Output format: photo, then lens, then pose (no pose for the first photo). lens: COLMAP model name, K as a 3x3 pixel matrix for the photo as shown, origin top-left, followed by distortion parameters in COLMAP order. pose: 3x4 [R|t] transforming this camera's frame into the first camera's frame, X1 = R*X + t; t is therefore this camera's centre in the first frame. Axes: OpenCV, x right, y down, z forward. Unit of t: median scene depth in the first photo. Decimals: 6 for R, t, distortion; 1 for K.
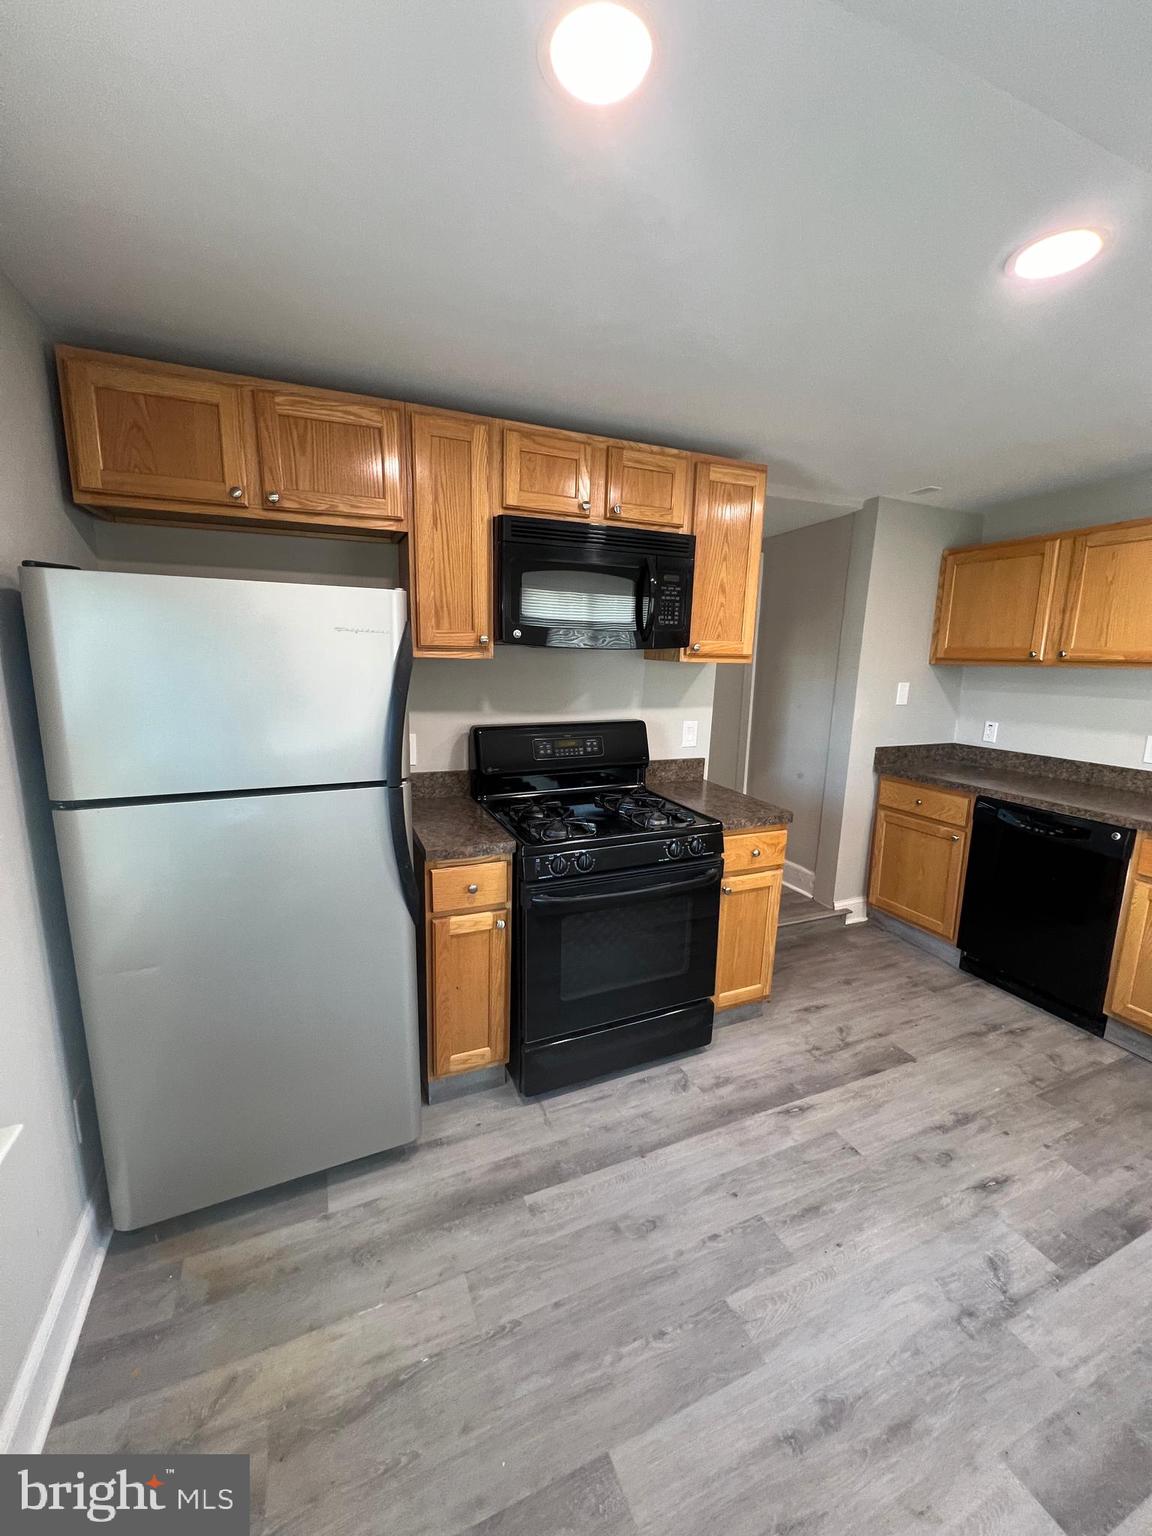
lens RADIAL K [[612.2, 0, 582.7], [0, 612.2, 763.6], [0, 0, 1]] dist [-0.000444, -0.000138]
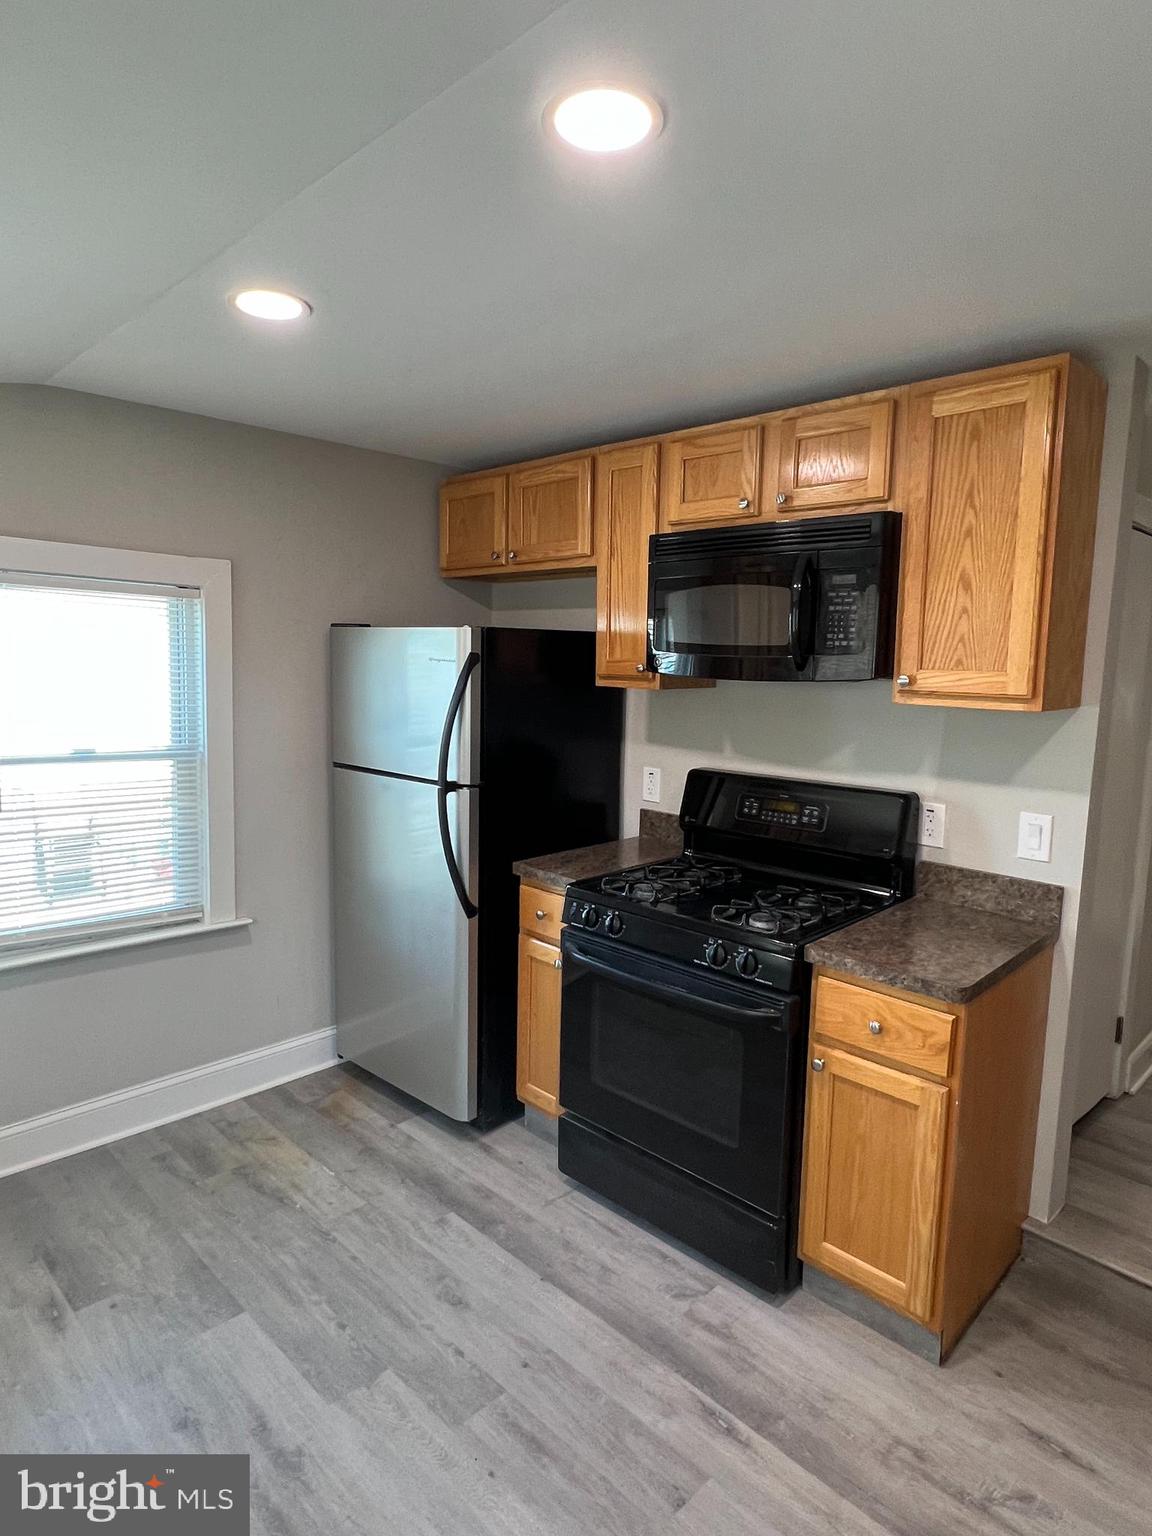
lens RADIAL K [[892.3, 0, 572.2], [0, 892.3, 763.0], [0, 0, 1]] dist [0.001318, -0.001705]
pose [[0.372850, 0.097099, -0.922797, 1.034744], [-0.187870, 0.981812, 0.027401, -0.078249], [0.908674, 0.163149, 0.384311, 0.405099]]
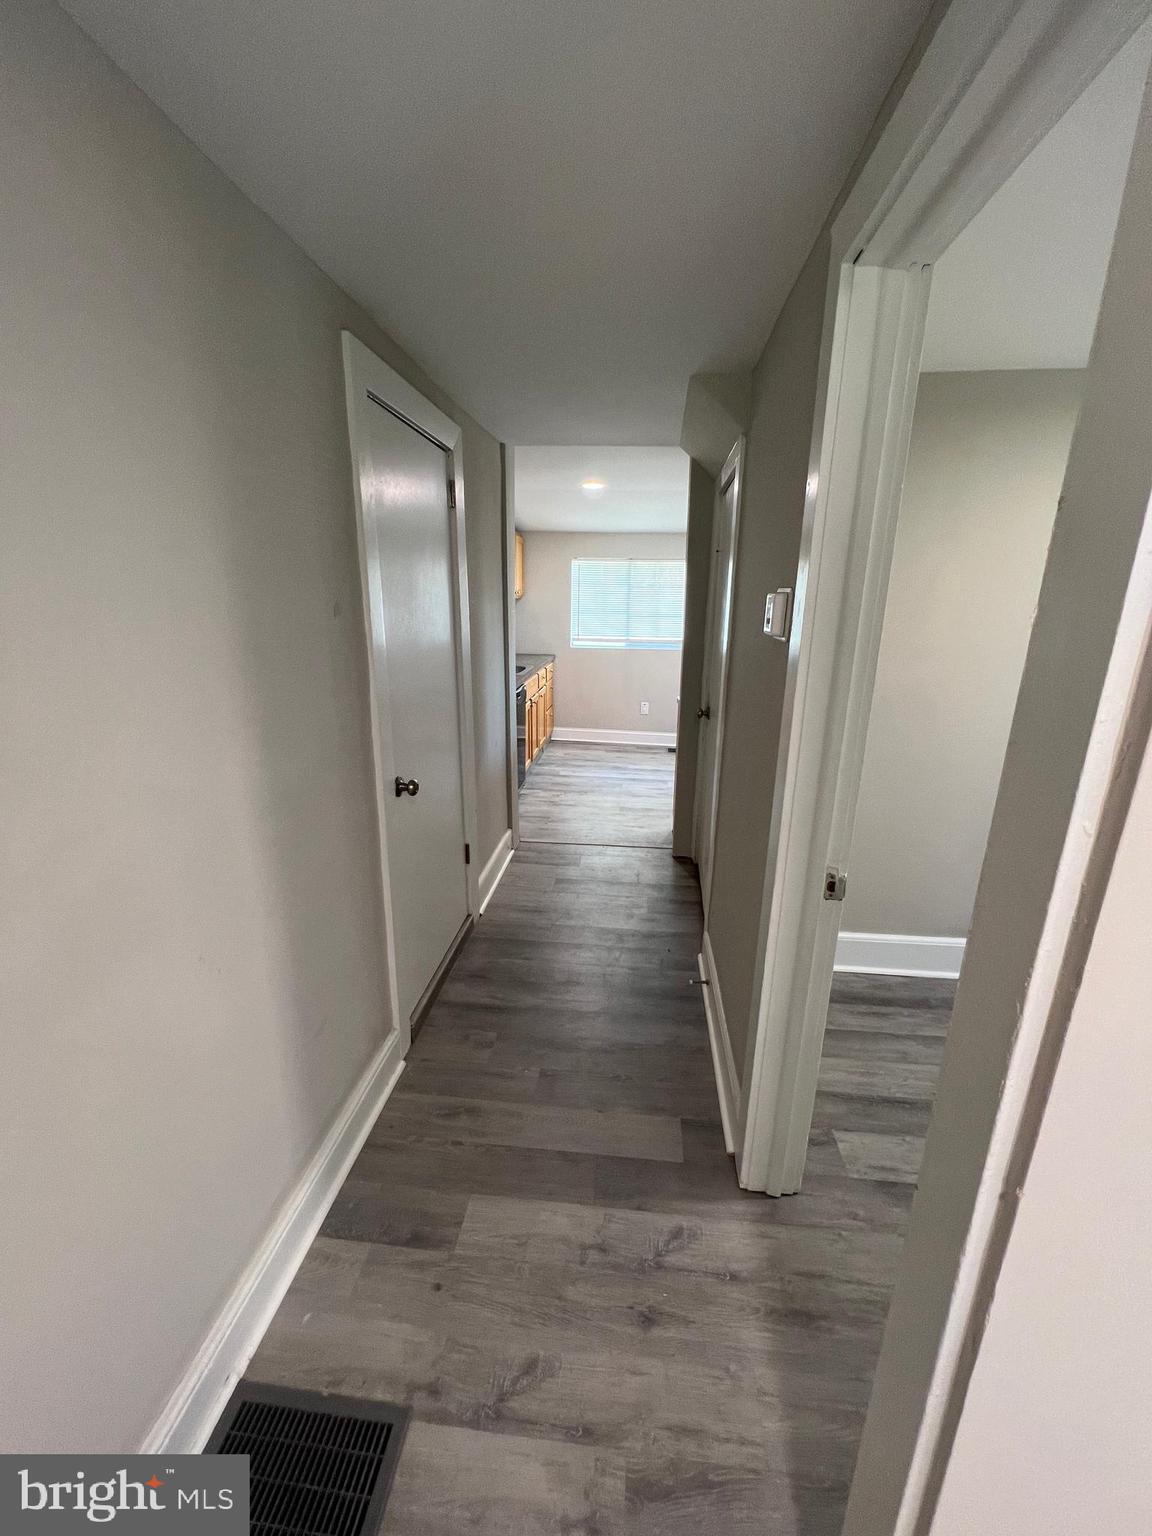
lens RADIAL K [[616.3, 0, 583.3], [0, 616.3, 774.6], [0, 0, 1]] dist [-0.003454, 0.001383]
pose [[-0.885569, -0.161407, 0.435563, -0.219547], [0.046737, 0.901967, 0.429268, -0.518729], [-0.462150, 0.400504, -0.791210, 2.875246]]
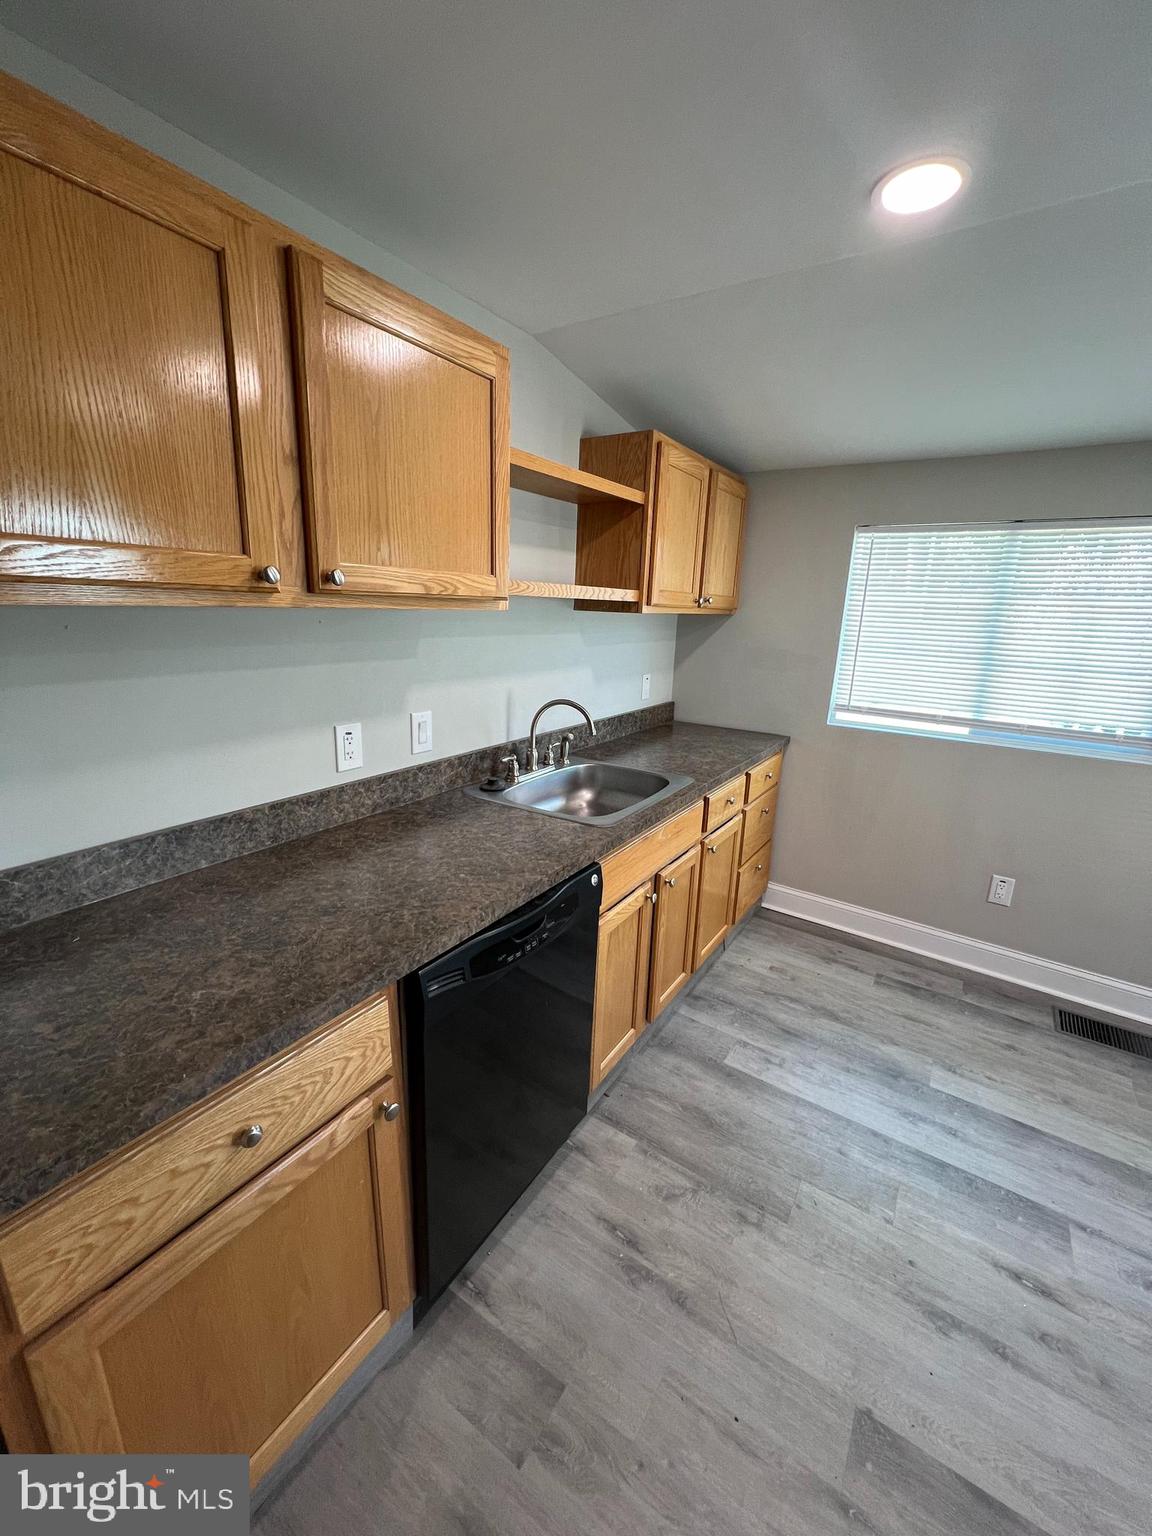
lens RADIAL K [[612.2, 0, 571.0], [0, 612.2, 764.4], [0, 0, 1]] dist [-0.000444, -0.000138]
pose [[-0.549250, -0.239500, 0.800602, 0.442193], [0.104007, 0.931008, 0.349865, -0.248897], [-0.829160, 0.275432, -0.486447, 1.448028]]
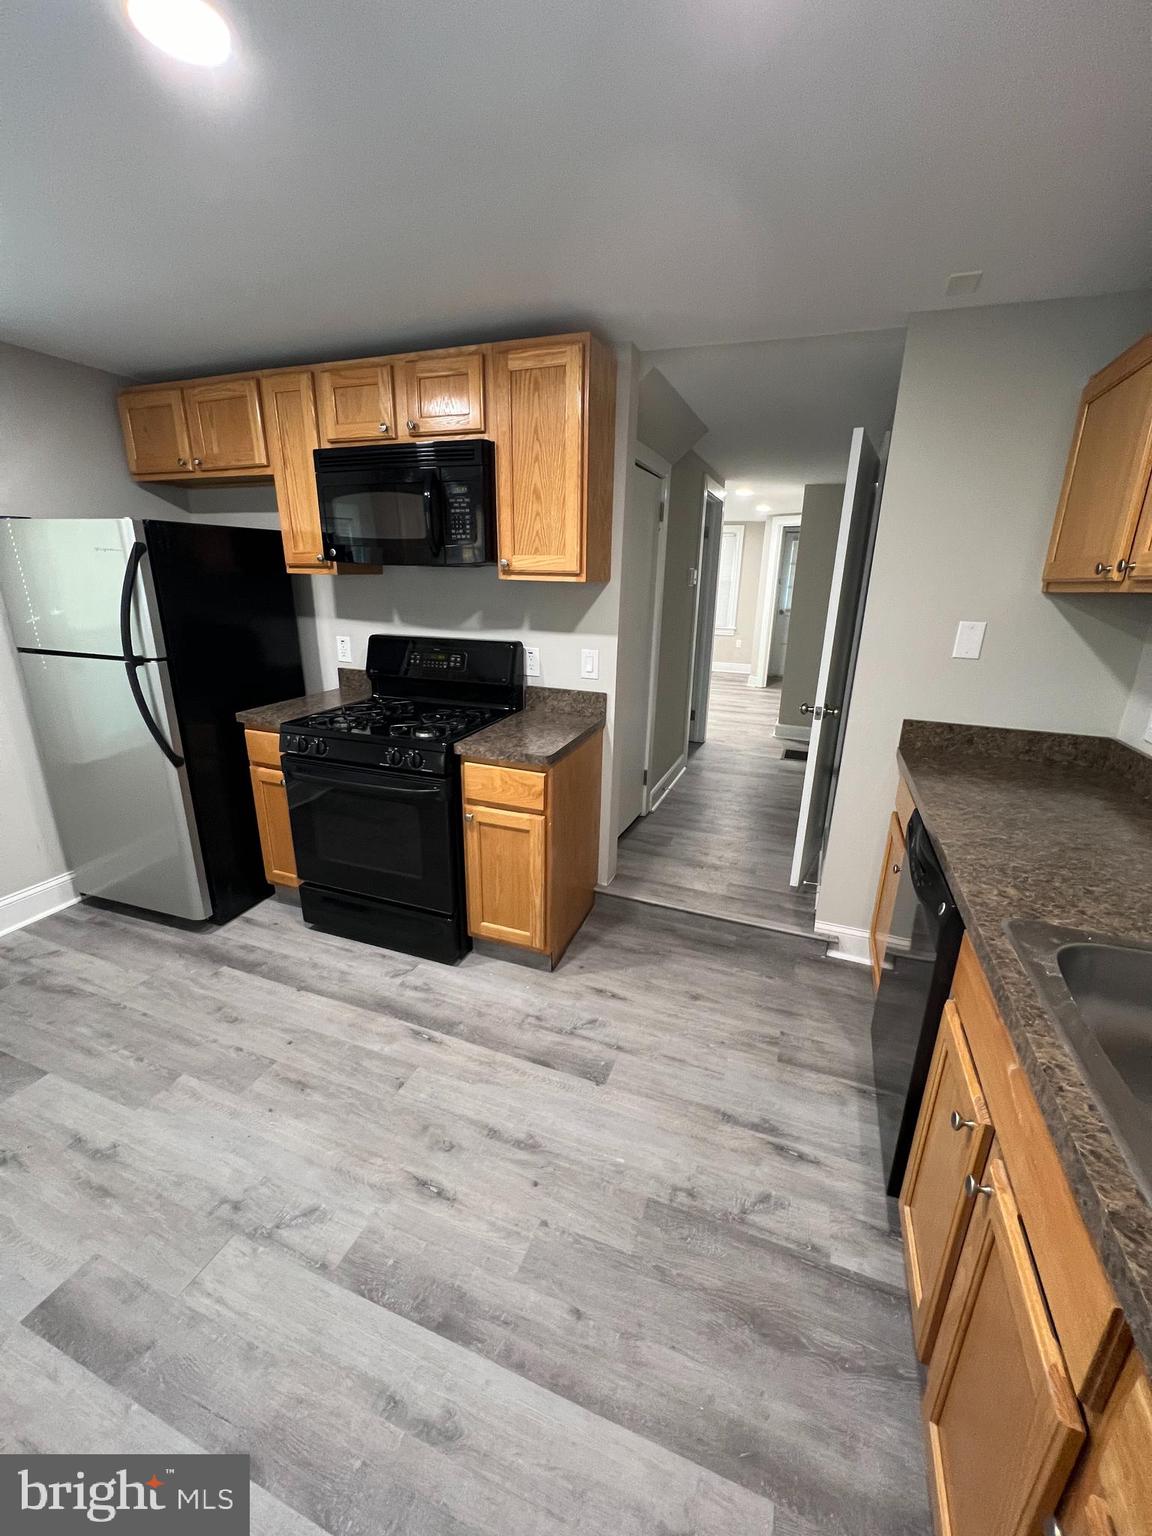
lens RADIAL K [[612.2, 0, 575.7], [0, 612.2, 762.7], [0, 0, 1]] dist [-0.000444, -0.000138]
pose [[0.717728, 0.198636, -0.667391, 1.081861], [-0.133368, 0.979919, 0.148227, -0.050357], [0.683433, -0.017378, 0.729807, 0.440149]]
